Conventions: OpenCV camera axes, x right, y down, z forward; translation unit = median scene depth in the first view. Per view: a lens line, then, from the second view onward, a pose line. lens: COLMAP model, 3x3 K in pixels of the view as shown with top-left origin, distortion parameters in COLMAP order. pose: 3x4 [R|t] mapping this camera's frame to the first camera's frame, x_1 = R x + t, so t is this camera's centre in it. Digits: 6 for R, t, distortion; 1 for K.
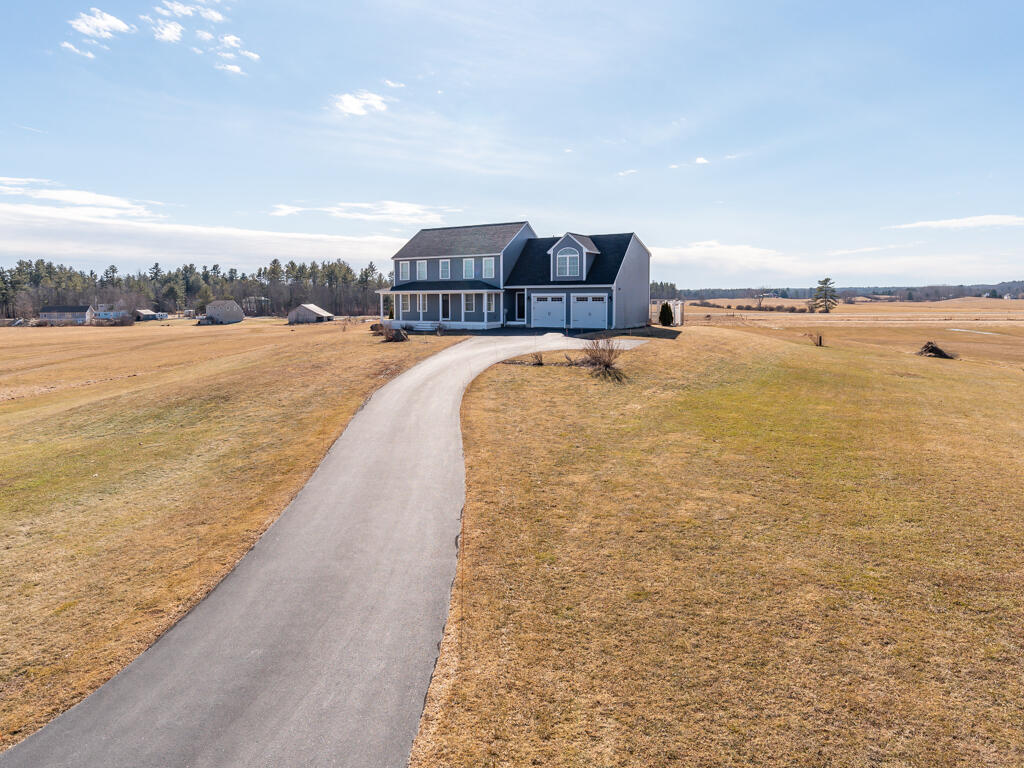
lens RADIAL K [[572.7, 0, 522.2], [0, 572.7, 342.9], [0, 0, 1]] dist [-0.041659, 0.000100]
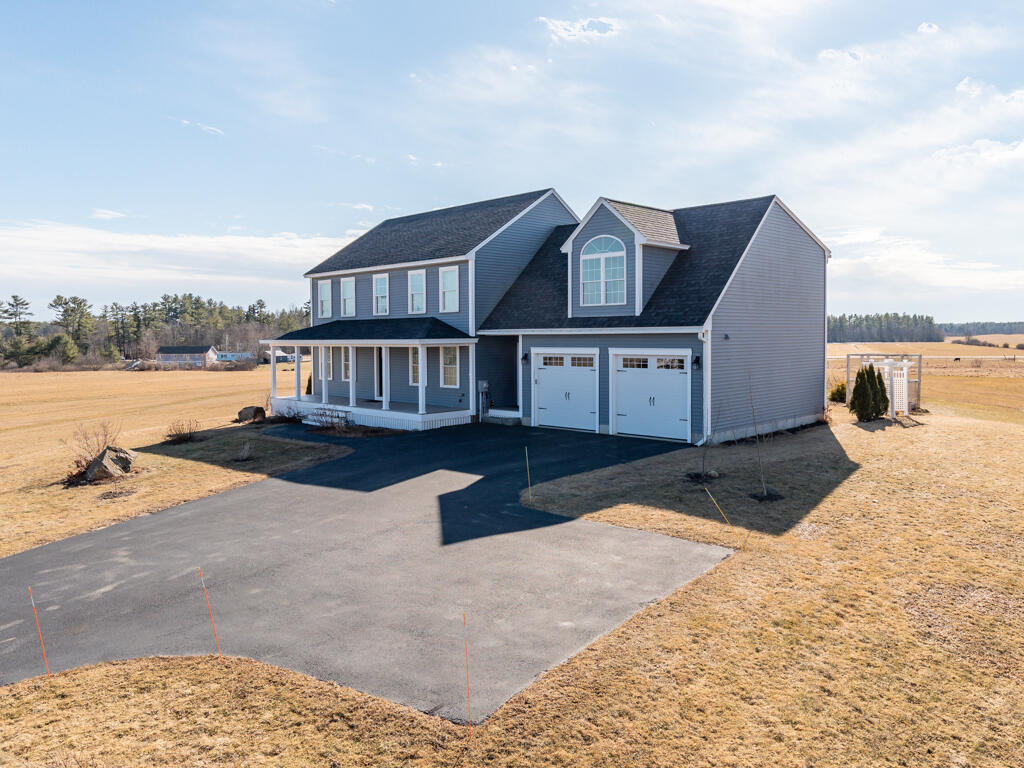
lens RADIAL K [[703.8, 0, 588.4], [0, 703.8, 361.5], [0, 0, 1]] dist [0.002301, 0.001192]
pose [[0.981343, 0.003985, -0.192223, 0.157761], [-0.012142, 0.999074, -0.041275, -0.053394], [0.191881, 0.042839, 0.980483, 0.484023]]
